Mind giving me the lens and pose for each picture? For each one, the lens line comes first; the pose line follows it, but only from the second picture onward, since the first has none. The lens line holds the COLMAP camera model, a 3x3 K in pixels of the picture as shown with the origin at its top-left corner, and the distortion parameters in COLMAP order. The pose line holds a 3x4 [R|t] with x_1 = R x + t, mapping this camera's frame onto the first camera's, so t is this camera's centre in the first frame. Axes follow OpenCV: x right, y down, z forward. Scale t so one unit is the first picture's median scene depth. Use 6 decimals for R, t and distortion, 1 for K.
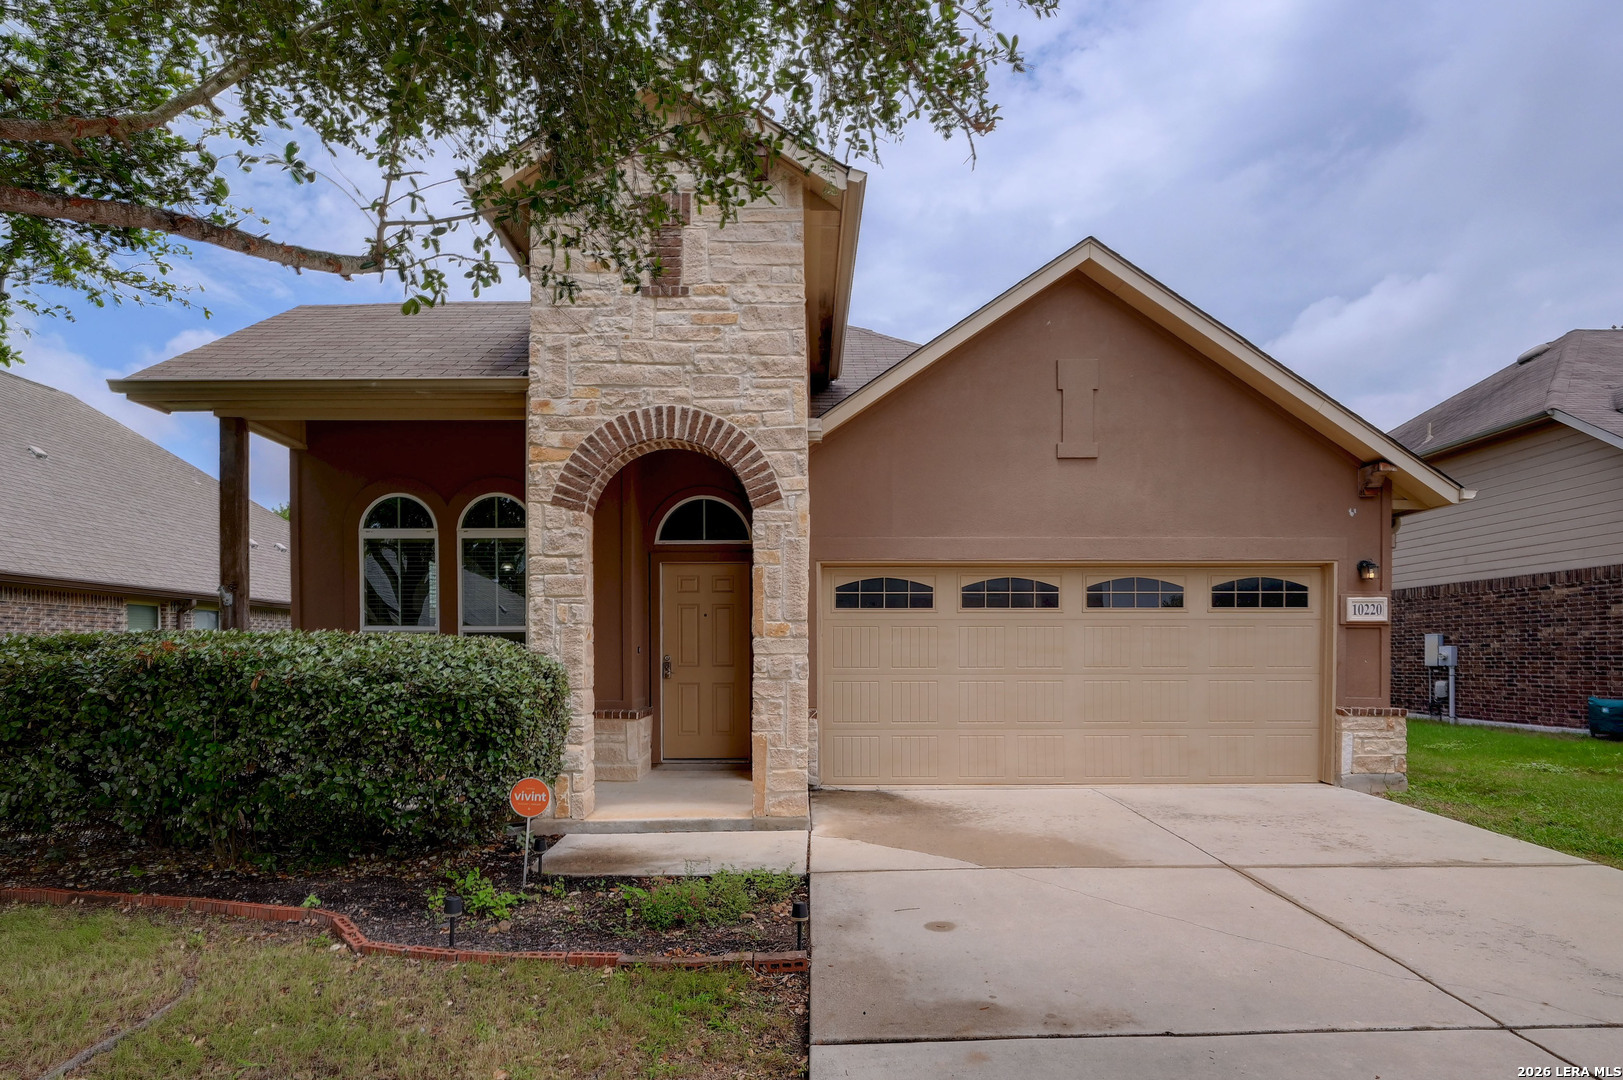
lens RADIAL K [[832.0, 0, 809.3], [0, 832.0, 658.6], [0, 0, 1]] dist [-0.004727, 0.000478]
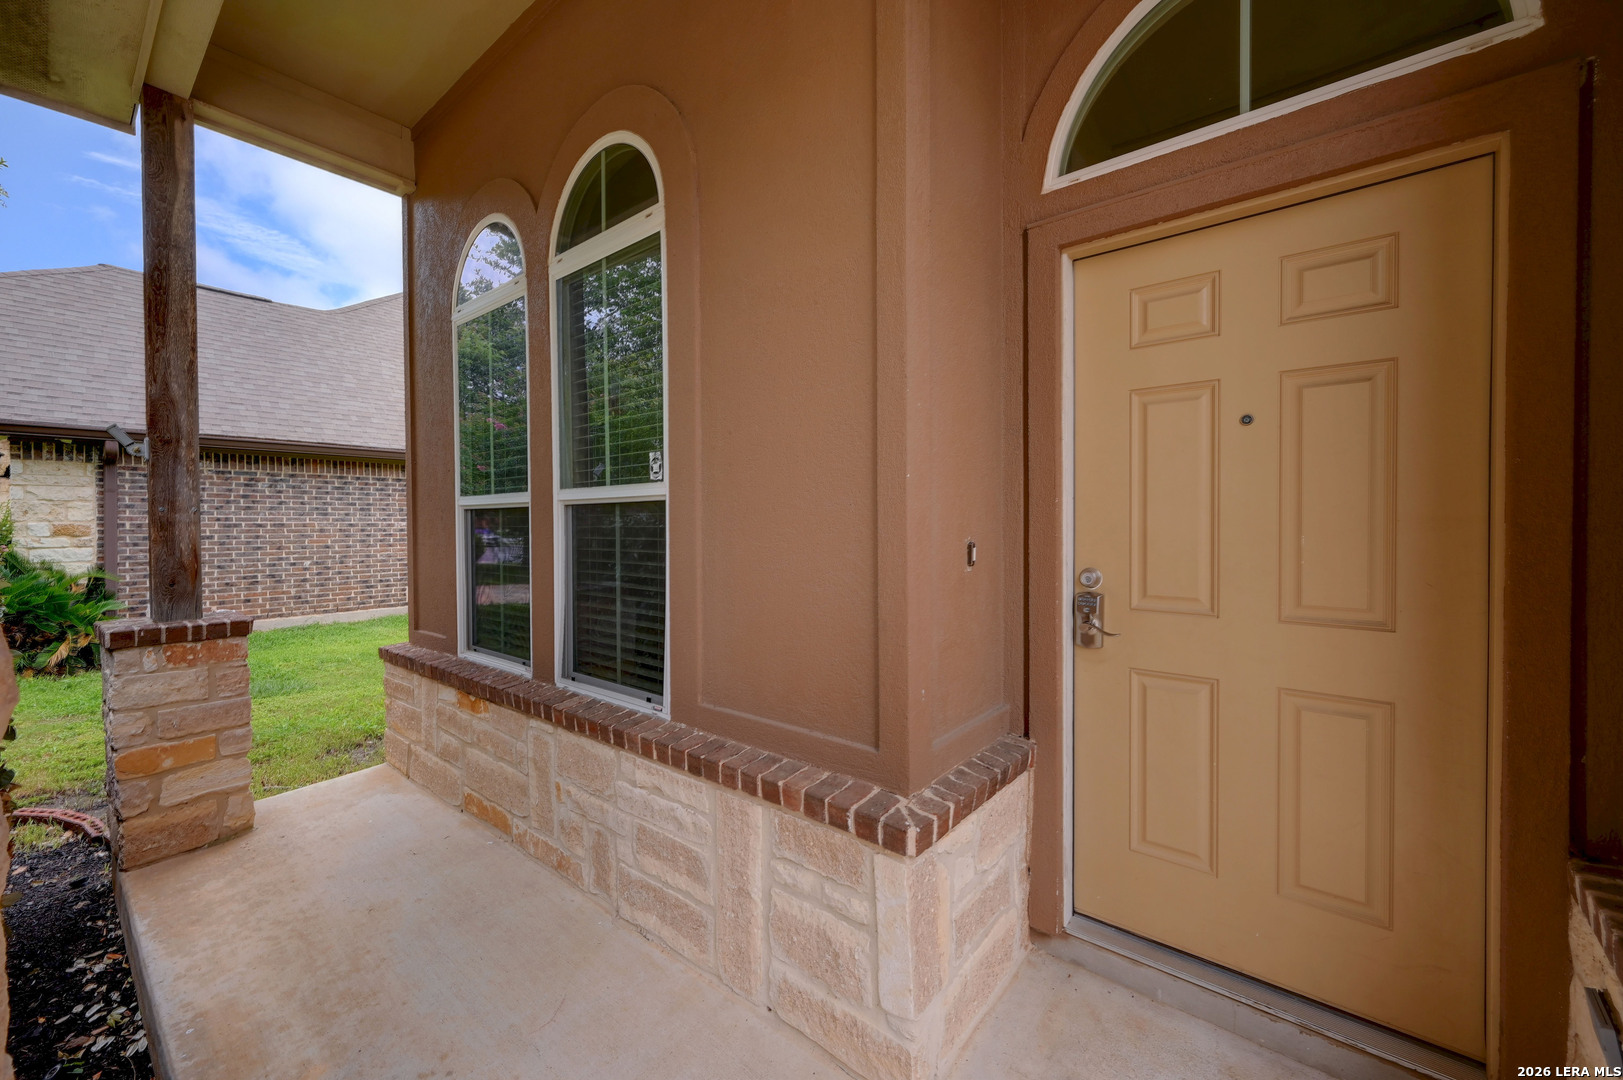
lens RADIAL K [[634.9, 0, 807.3], [0, 634.9, 538.3], [0, 0, 1]] dist [-0.000599, 0.000078]
pose [[0.767618, 0.012292, -0.640790, -0.139390], [0.000683, 0.999800, 0.019997, -0.026899], [0.640907, -0.015788, 0.767456, 1.025889]]
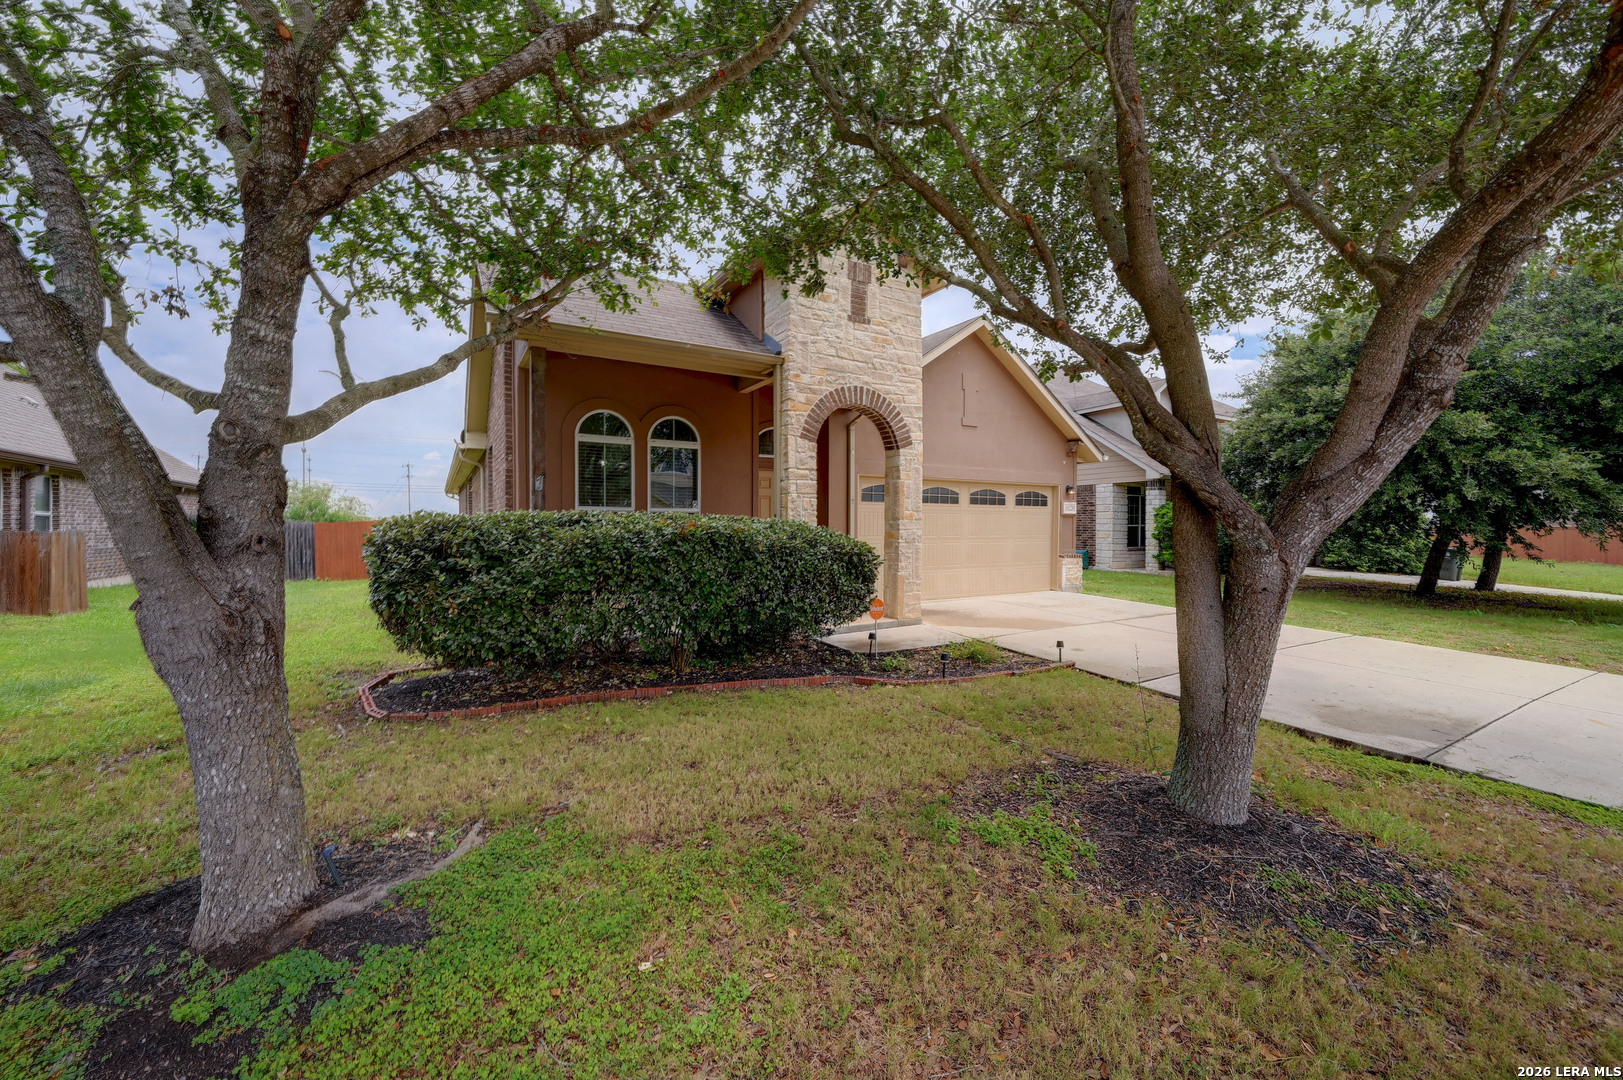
lens RADIAL K [[634.9, 0, 810.9], [0, 634.9, 537.0], [0, 0, 1]] dist [-0.000599, 0.000078]
pose [[0.862370, -0.003767, 0.506264, -0.896931], [-0.001732, 0.999945, 0.010391, -0.001303], [-0.506275, -0.009838, 0.862316, -0.092668]]
